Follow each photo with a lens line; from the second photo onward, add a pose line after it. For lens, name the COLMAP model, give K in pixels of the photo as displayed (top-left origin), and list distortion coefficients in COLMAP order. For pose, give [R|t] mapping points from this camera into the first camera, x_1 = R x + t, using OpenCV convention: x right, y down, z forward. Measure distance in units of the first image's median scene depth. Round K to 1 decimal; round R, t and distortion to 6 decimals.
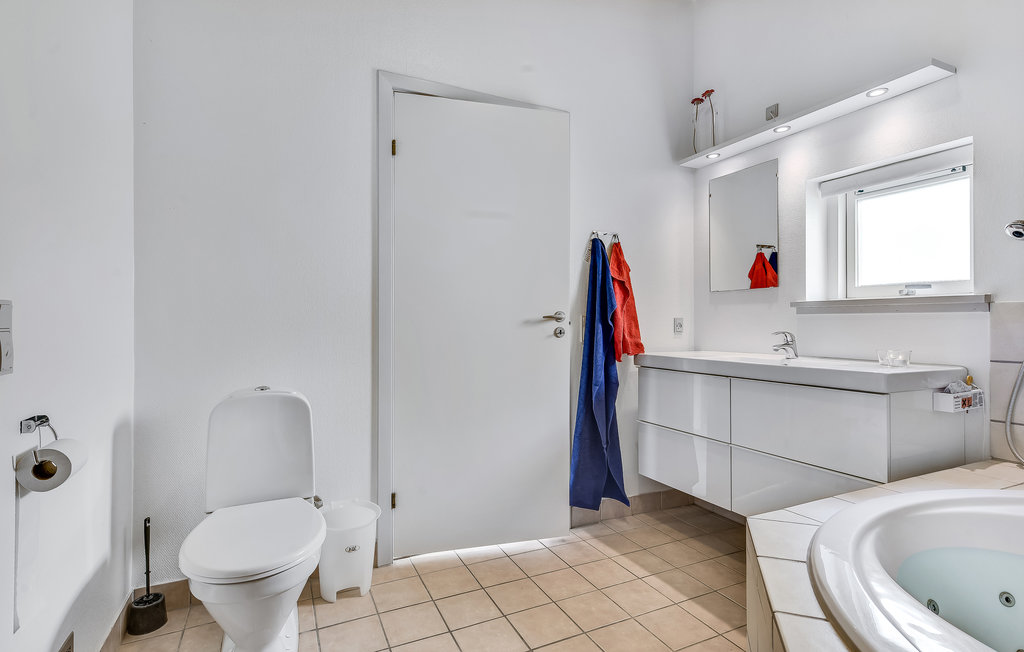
lens RADIAL K [[525.7, 0, 513.7], [0, 525.7, 324.4], [0, 0, 1]] dist [0.000972, -0.000294]
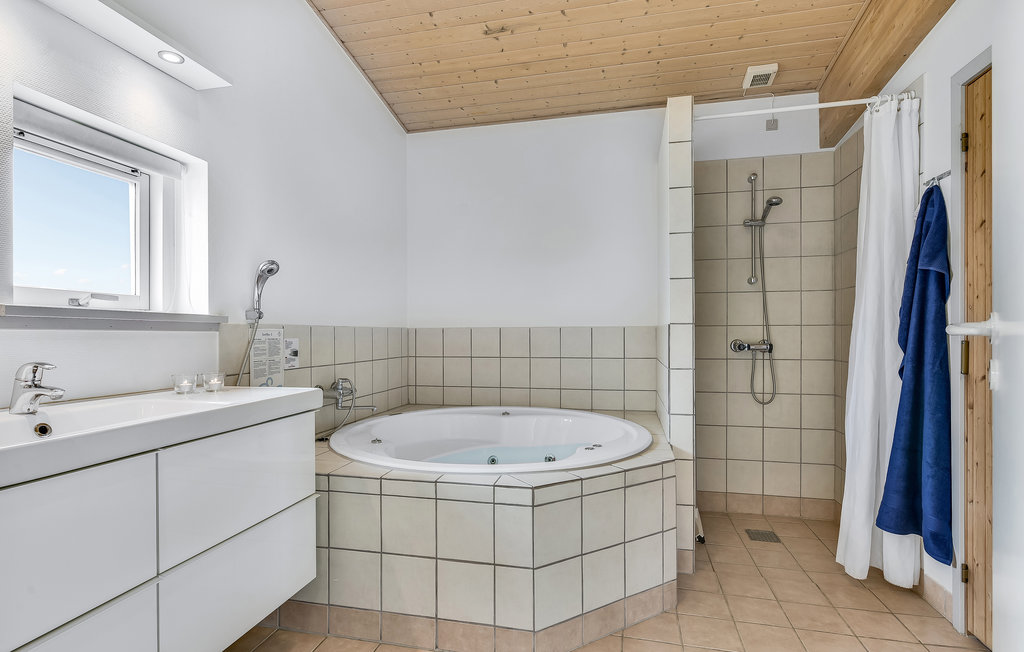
lens RADIAL K [[525.7, 0, 509.1], [0, 525.7, 332.5], [0, 0, 1]] dist [0.000972, -0.000294]
pose [[-0.793314, 0.006923, 0.608773, -0.198876], [0.004392, 0.999974, -0.005649, -0.010713], [-0.608796, -0.001808, -0.793324, 1.265648]]
